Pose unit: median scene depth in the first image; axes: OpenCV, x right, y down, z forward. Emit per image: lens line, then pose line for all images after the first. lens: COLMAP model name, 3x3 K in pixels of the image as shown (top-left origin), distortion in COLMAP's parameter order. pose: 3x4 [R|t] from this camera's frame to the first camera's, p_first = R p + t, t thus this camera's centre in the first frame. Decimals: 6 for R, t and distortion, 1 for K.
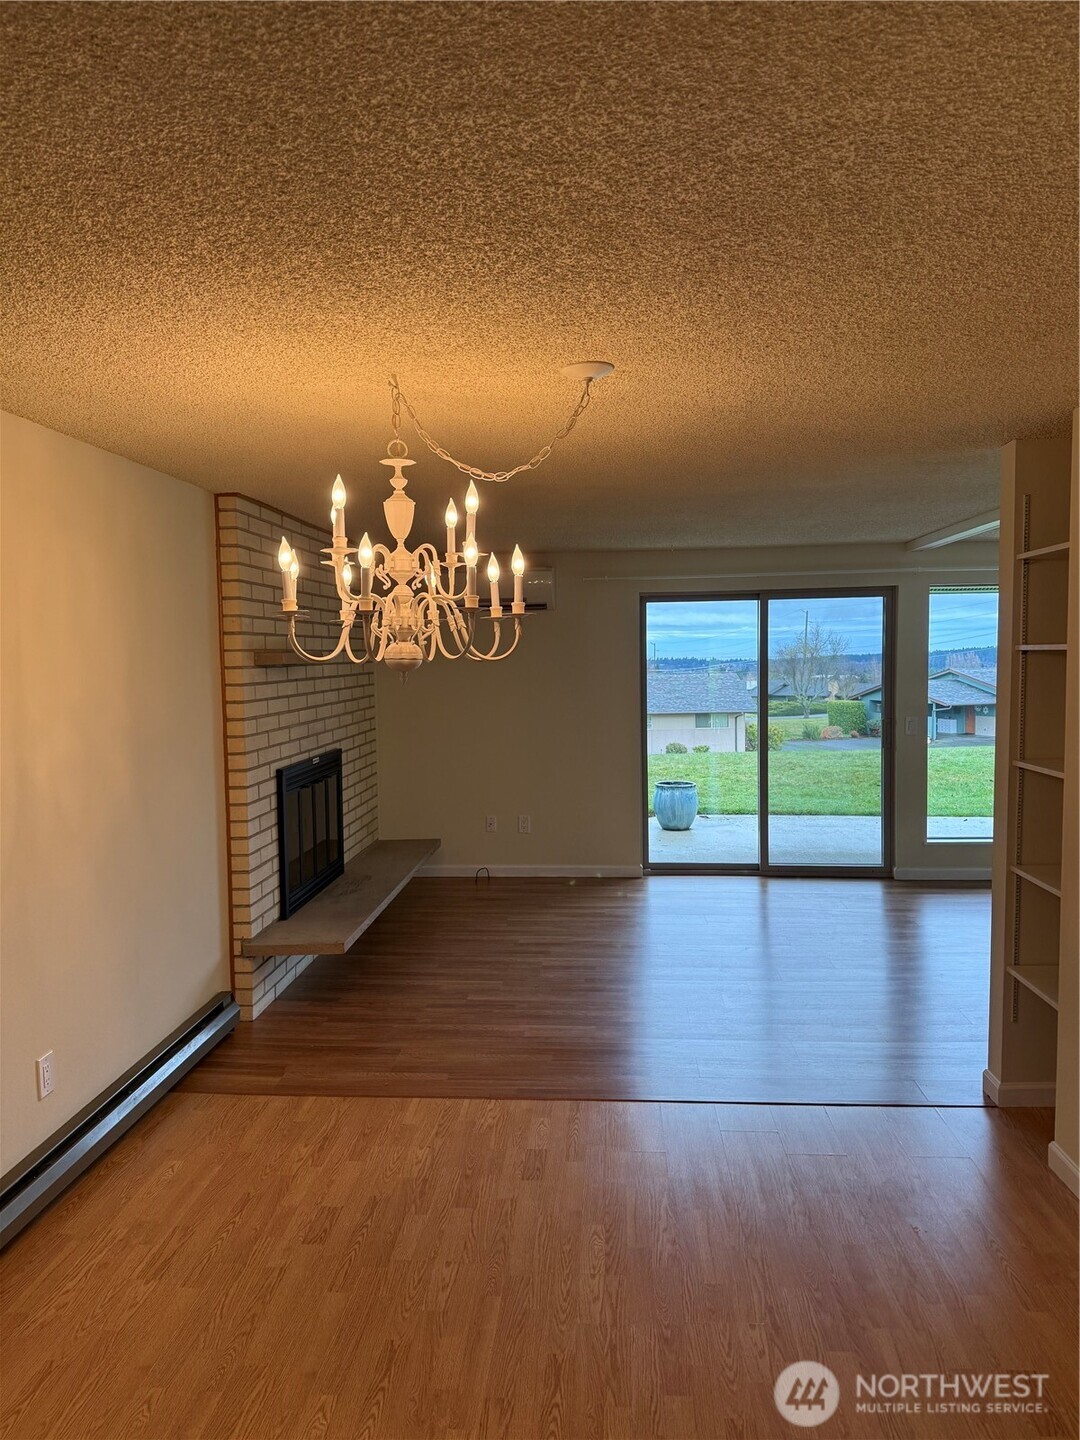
lens RADIAL K [[977.1, 0, 540.0], [0, 977.1, 720.0], [0, 0, 1]] dist [-0.002046, -0.002185]
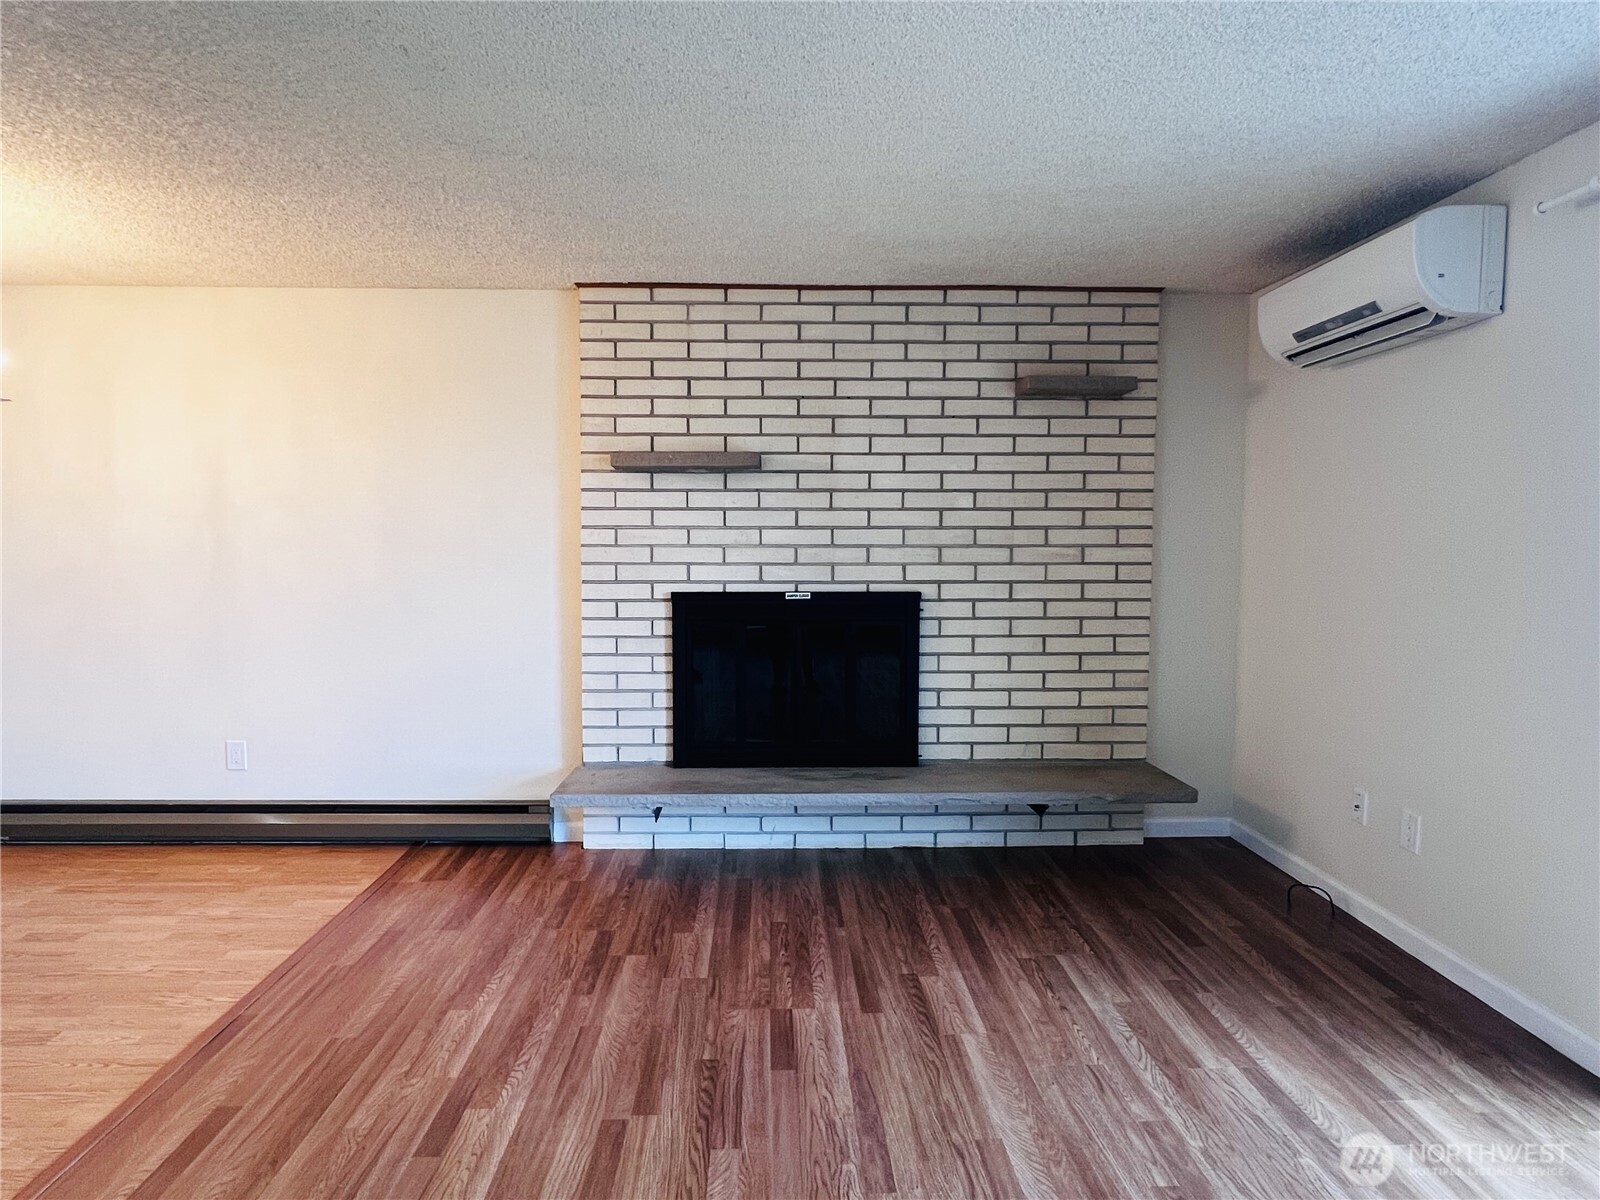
lens RADIAL K [[877.1, 0, 800.0], [0, 877.1, 600.0], [0, 0, 1]] dist [0.001596, 0.001325]
pose [[0.105481, 0.091793, -0.990176, 0.457634], [-0.071774, 0.993836, 0.084486, -0.014102], [0.991828, 0.062158, 0.111419, 0.925934]]
